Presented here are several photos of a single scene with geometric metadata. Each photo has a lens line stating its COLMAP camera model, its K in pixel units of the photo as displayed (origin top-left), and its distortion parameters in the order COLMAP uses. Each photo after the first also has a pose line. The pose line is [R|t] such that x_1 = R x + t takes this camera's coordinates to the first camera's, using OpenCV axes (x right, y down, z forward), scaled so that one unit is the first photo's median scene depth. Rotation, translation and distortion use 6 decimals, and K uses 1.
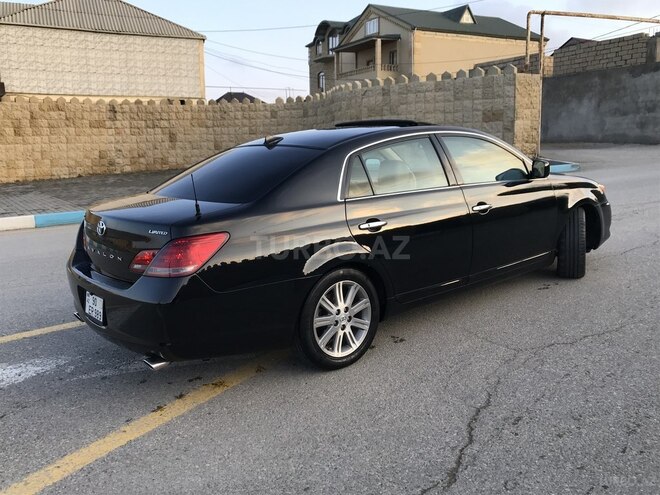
lens RADIAL K [[609.3, 0, 322.6], [0, 609.3, 243.0], [0, 0, 1]] dist [0.009729, 0.010207]
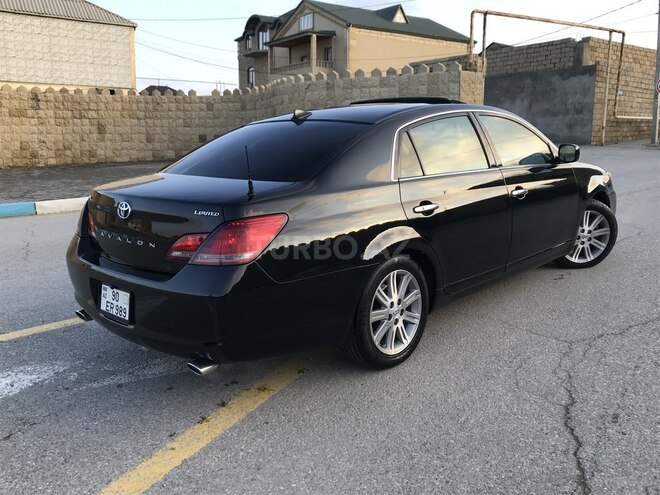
lens RADIAL K [[608.7, 0, 322.7], [0, 608.7, 248.2], [0, 0, 1]] dist [-0.017909, 0.065740]
pose [[0.992006, -0.004149, 0.126121, -0.029570], [0.002737, 0.999932, 0.011371, 0.003115], [-0.126159, -0.010935, 0.991950, 0.019359]]
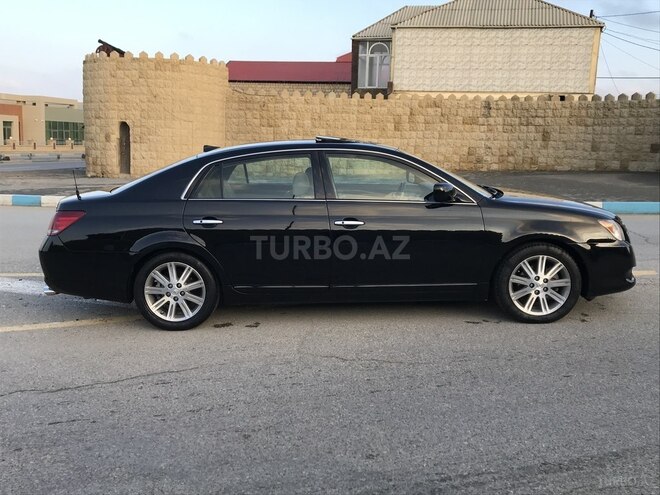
lens RADIAL K [[659.8, 0, 323.0], [0, 659.8, 249.2], [0, 0, 1]] dist [0.015532, -0.029991]
pose [[0.767188, 0.139252, -0.626124, 0.175886], [-0.136480, 0.989236, 0.052781, -0.012126], [0.626734, 0.044960, 0.777935, 0.018499]]
